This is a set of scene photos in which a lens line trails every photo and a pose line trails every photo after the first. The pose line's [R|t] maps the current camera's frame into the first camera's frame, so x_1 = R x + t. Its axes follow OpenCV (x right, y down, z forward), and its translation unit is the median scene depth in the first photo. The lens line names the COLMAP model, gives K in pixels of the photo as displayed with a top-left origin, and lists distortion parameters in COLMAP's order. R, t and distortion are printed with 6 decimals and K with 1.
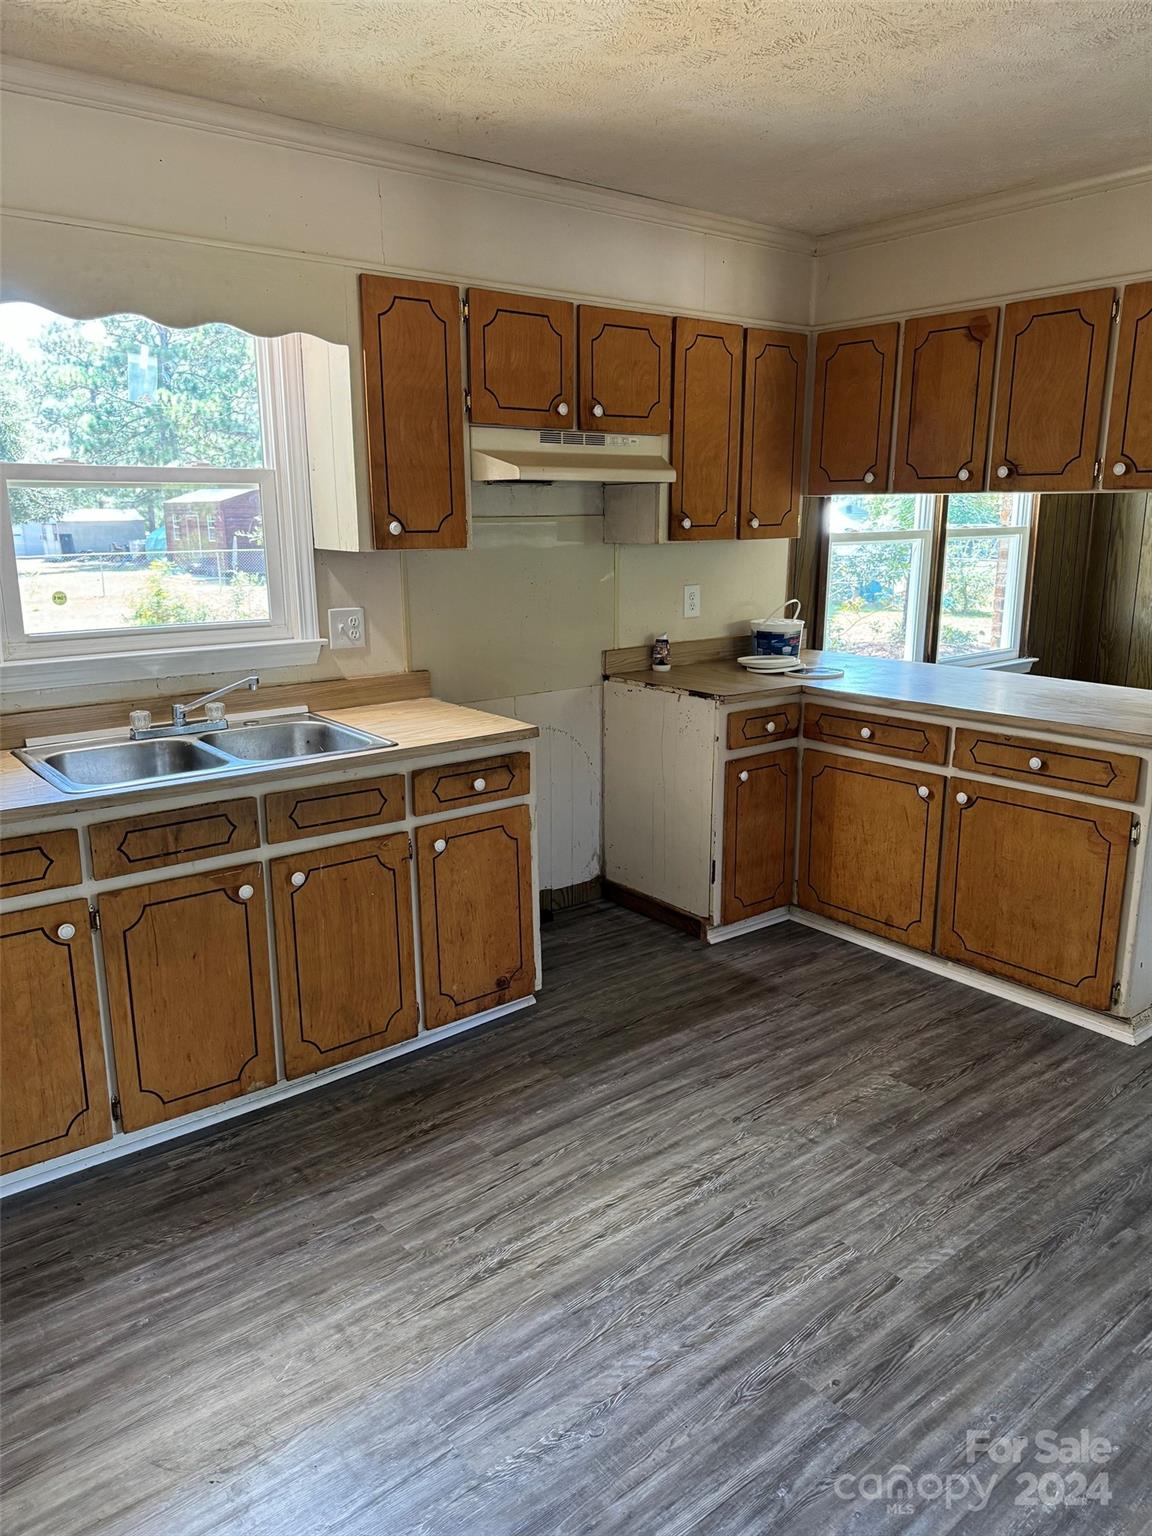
lens RADIAL K [[1089.1, 0, 568.3], [0, 1089.1, 768.4], [0, 0, 1]] dist [0.031426, -0.046705]
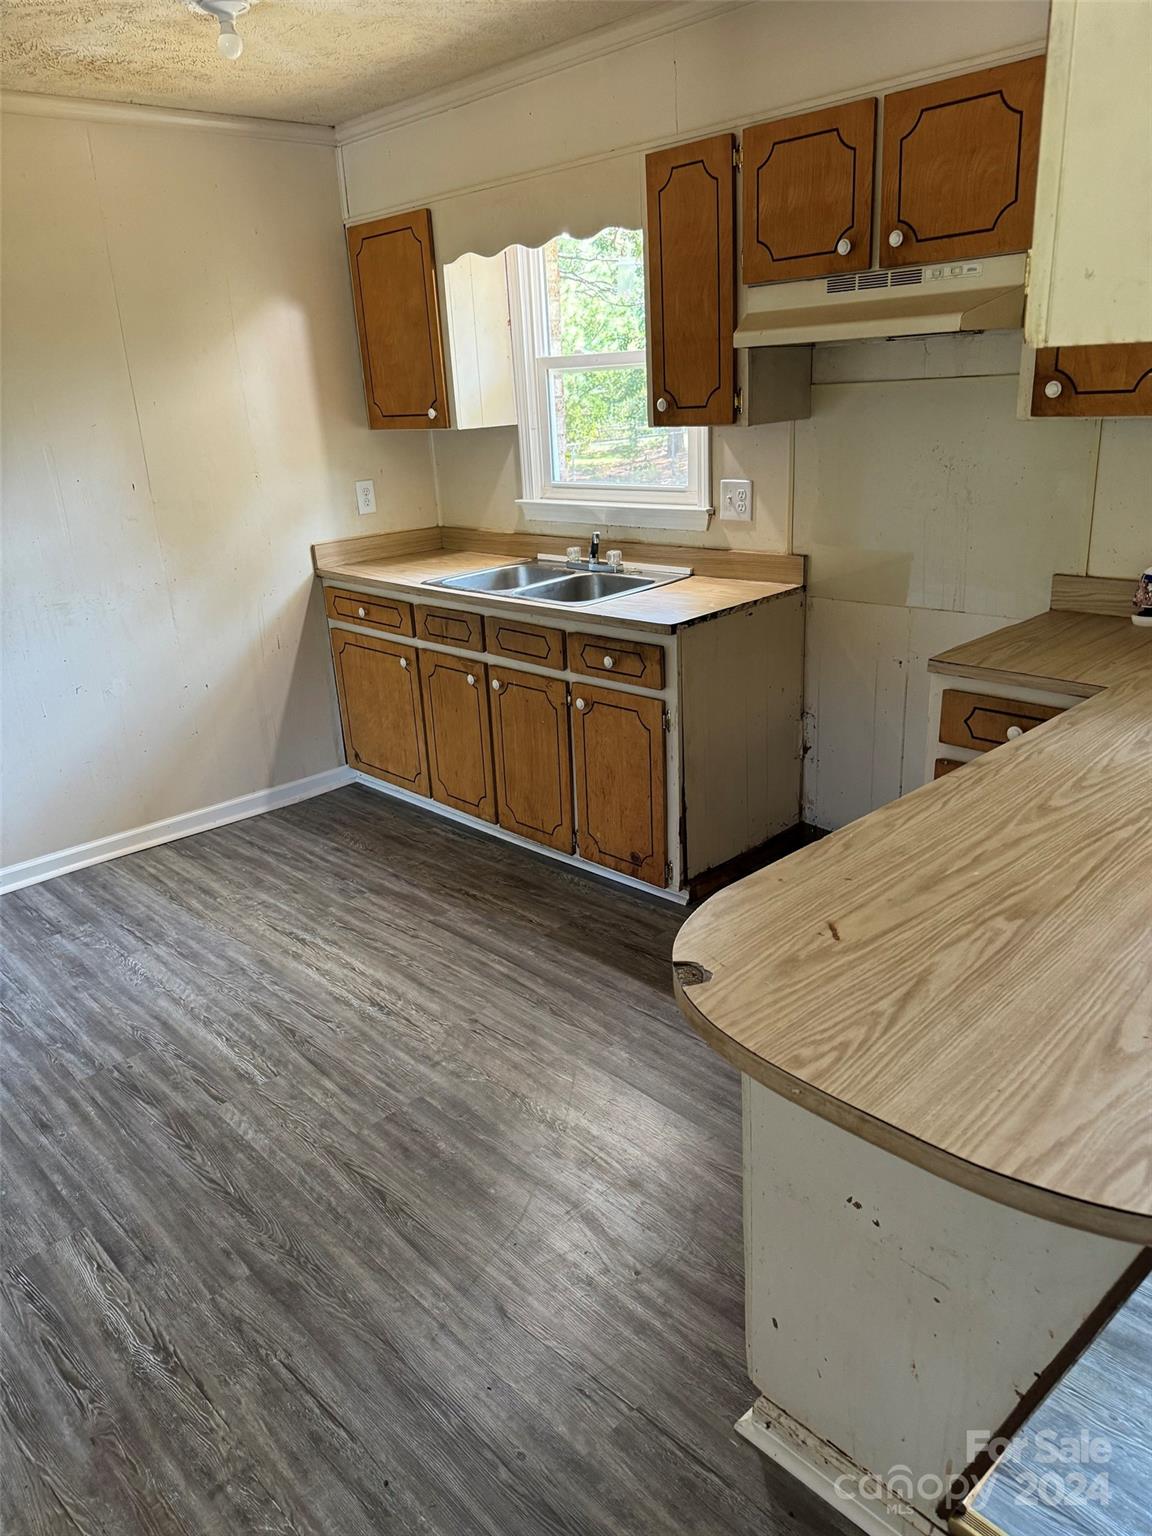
lens RADIAL K [[1073.0, 0, 574.3], [0, 1073.0, 774.3], [0, 0, 1]] dist [0.026891, -0.048044]
pose [[0.095656, 0.341746, -0.934912, 1.103568], [-0.171154, 0.930877, 0.322759, -0.253571], [0.980590, 0.129140, 0.147536, 0.981947]]
